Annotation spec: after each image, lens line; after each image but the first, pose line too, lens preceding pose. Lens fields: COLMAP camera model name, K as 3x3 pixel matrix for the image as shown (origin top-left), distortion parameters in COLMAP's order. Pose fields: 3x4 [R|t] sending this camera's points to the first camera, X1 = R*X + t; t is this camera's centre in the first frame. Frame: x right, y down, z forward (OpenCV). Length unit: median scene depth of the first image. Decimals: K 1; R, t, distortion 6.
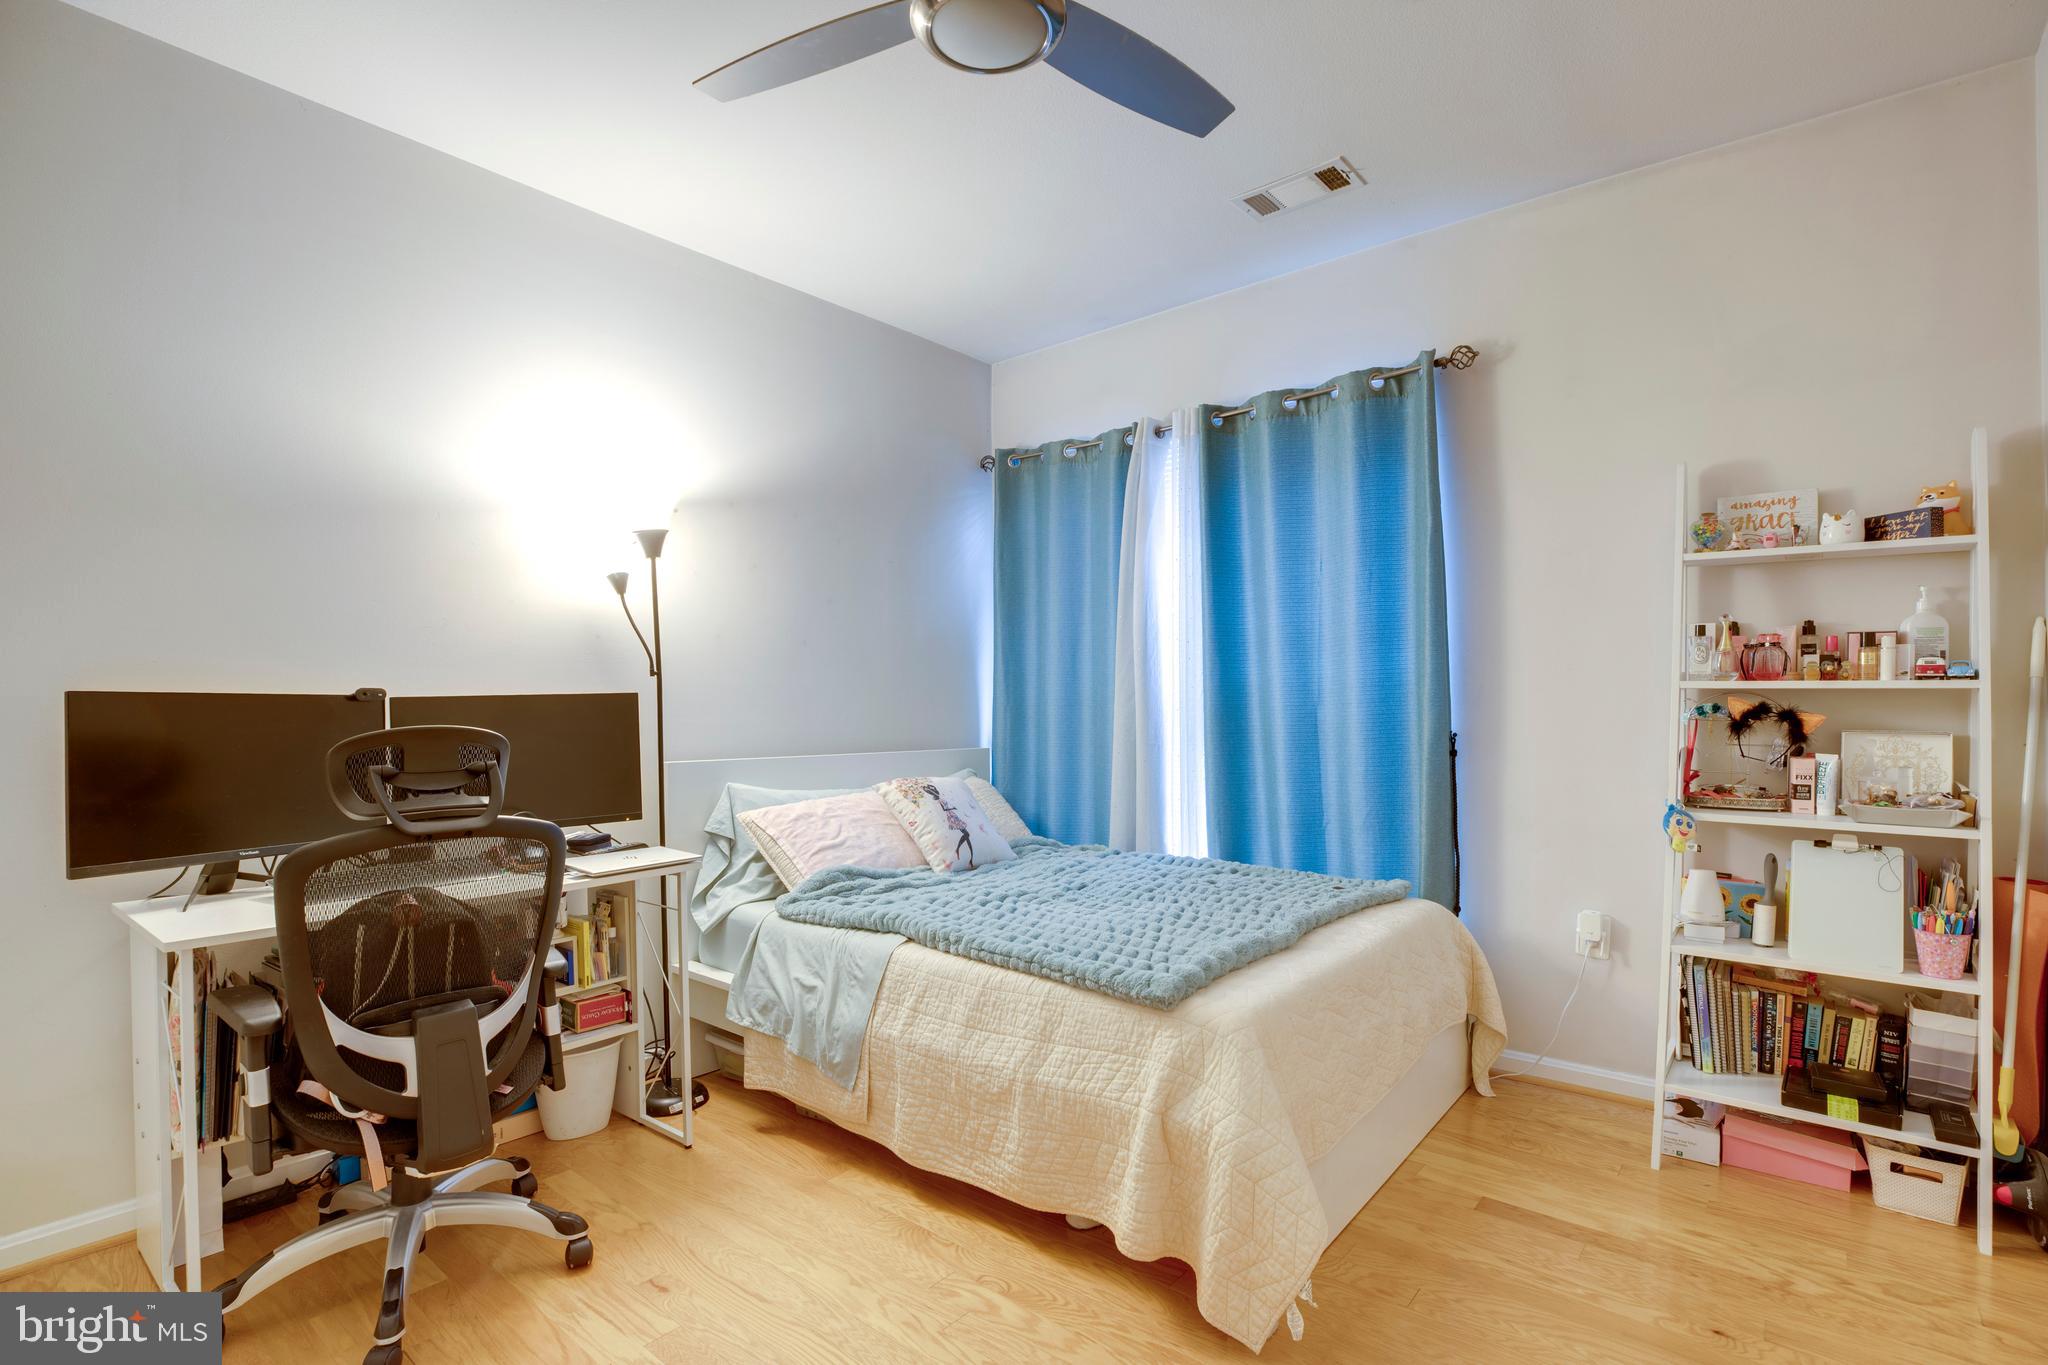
lens RADIAL K [[957.7, 0, 1012.7], [0, 957.7, 695.9], [0, 0, 1]] dist [-0.044404, 0.013027]
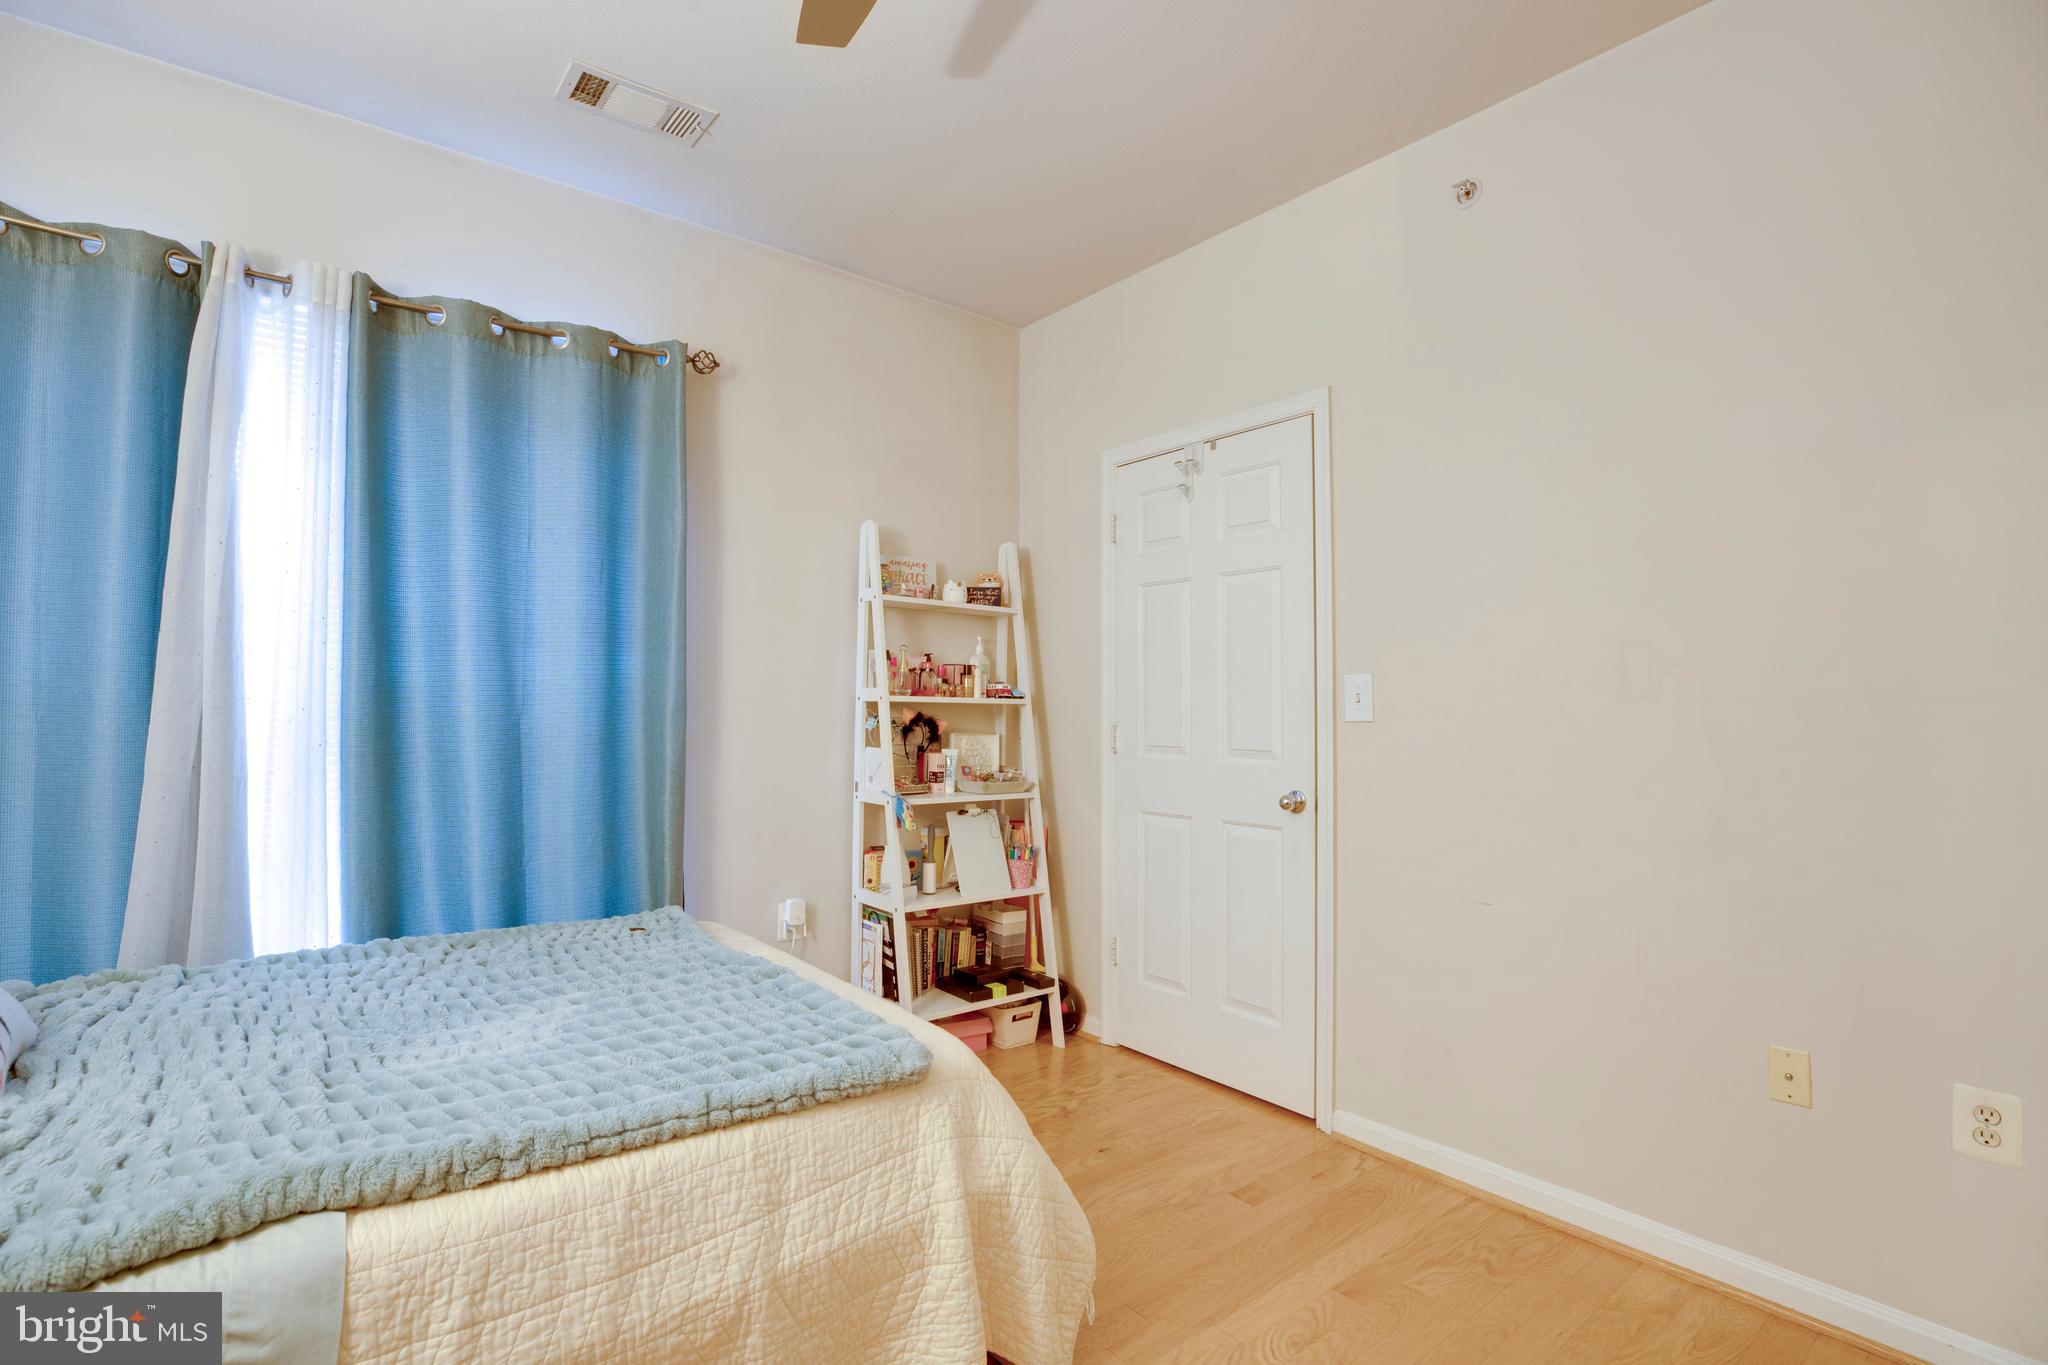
lens RADIAL K [[957.7, 0, 1017.2], [0, 957.7, 679.0], [0, 0, 1]] dist [-0.044404, 0.013027]
pose [[0.196482, 0.033840, 0.979923, -0.536338], [-0.007527, 0.999427, -0.033005, 0.003221], [-0.980479, -0.000891, 0.196624, 0.616256]]
